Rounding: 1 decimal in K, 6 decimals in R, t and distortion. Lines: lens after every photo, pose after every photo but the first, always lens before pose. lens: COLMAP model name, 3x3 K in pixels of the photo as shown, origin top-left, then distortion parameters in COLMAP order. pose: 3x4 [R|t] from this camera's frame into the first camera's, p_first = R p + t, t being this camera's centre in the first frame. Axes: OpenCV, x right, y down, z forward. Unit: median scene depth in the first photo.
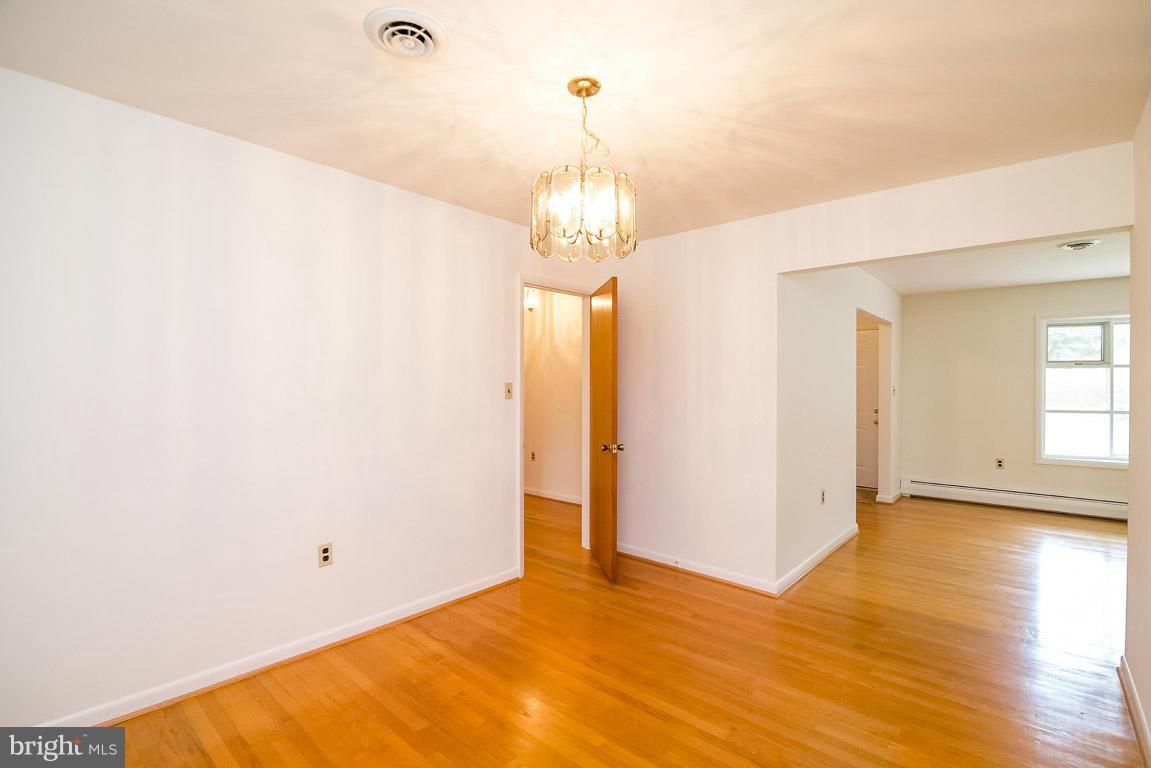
lens RADIAL K [[529.4, 0, 581.4], [0, 529.4, 386.1], [0, 0, 1]] dist [-0.015618, 0.000155]
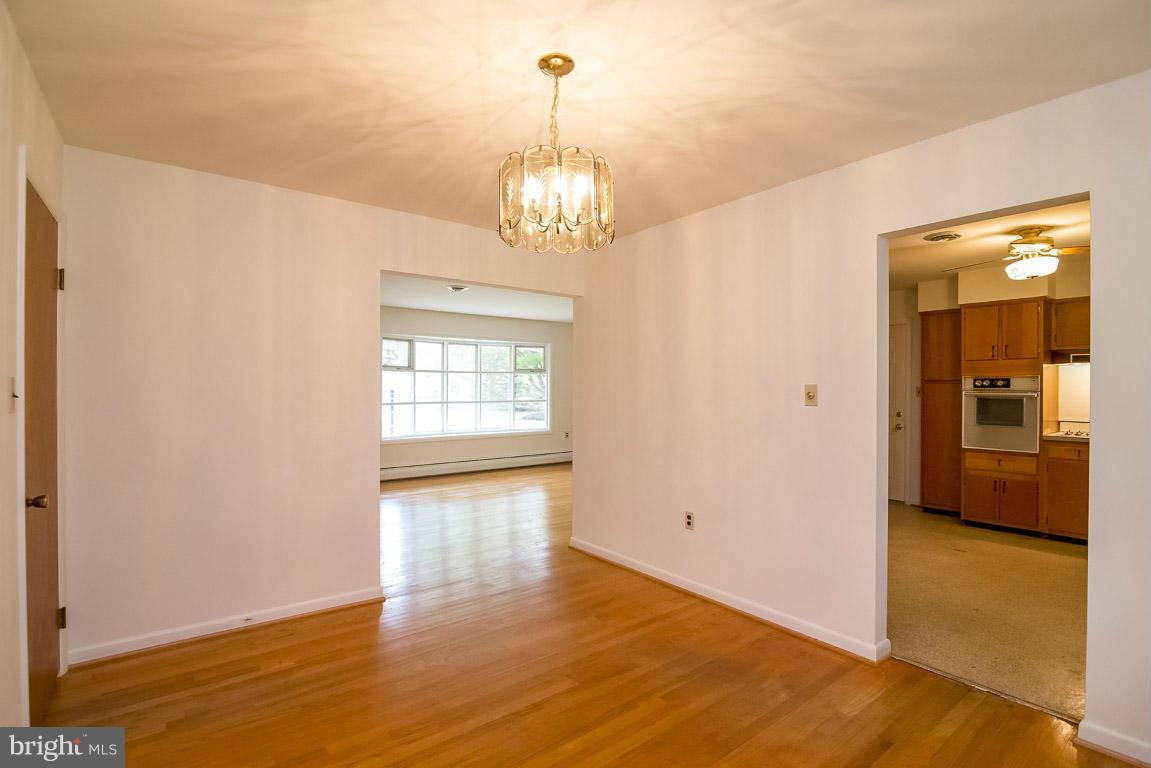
lens RADIAL K [[531.9, 0, 576.4], [0, 531.9, 389.7], [0, 0, 1]] dist [-0.018708, -0.000214]
pose [[0.194621, -0.007451, 0.980850, -0.321982], [-0.003262, 0.999961, 0.008243, -0.000090], [-0.980873, -0.004804, 0.194589, 0.279212]]
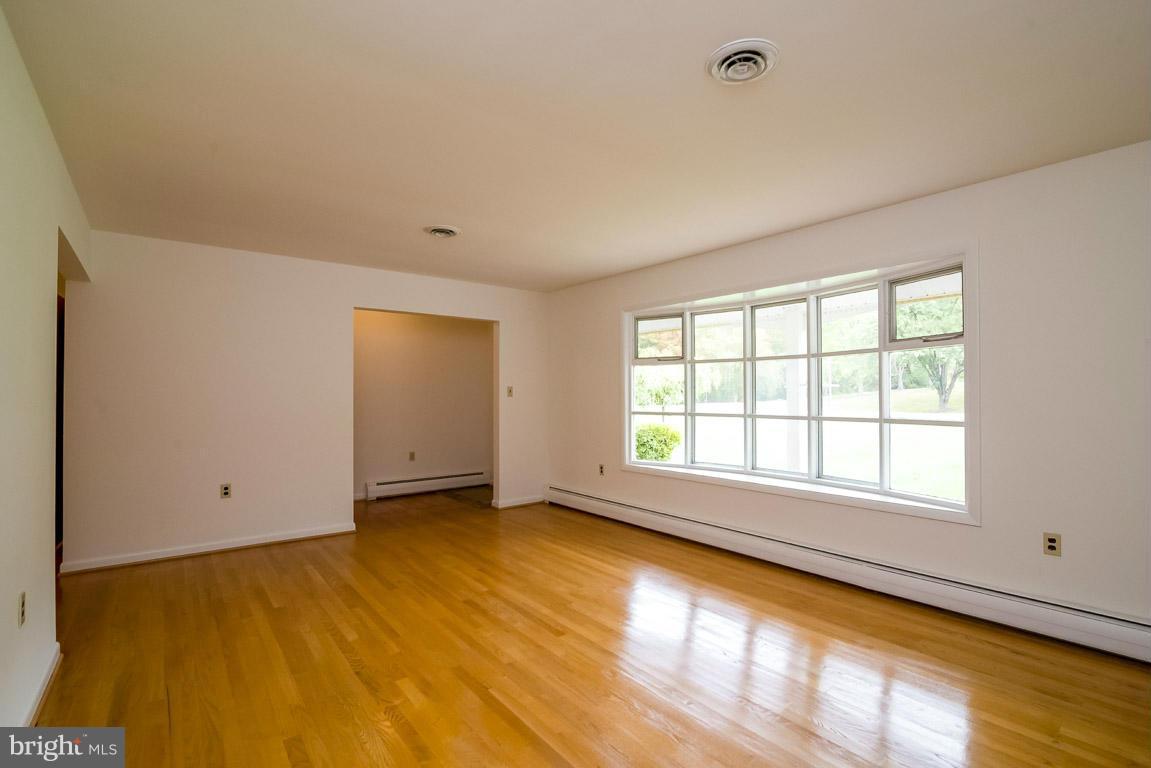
lens RADIAL K [[531.9, 0, 576.4], [0, 531.9, 389.7], [0, 0, 1]] dist [-0.018708, -0.000214]
pose [[0.981903, -0.006895, -0.189261, 1.000111], [0.005444, 0.999952, -0.008182, 0.015285], [0.189308, 0.007004, 0.981893, 0.075971]]
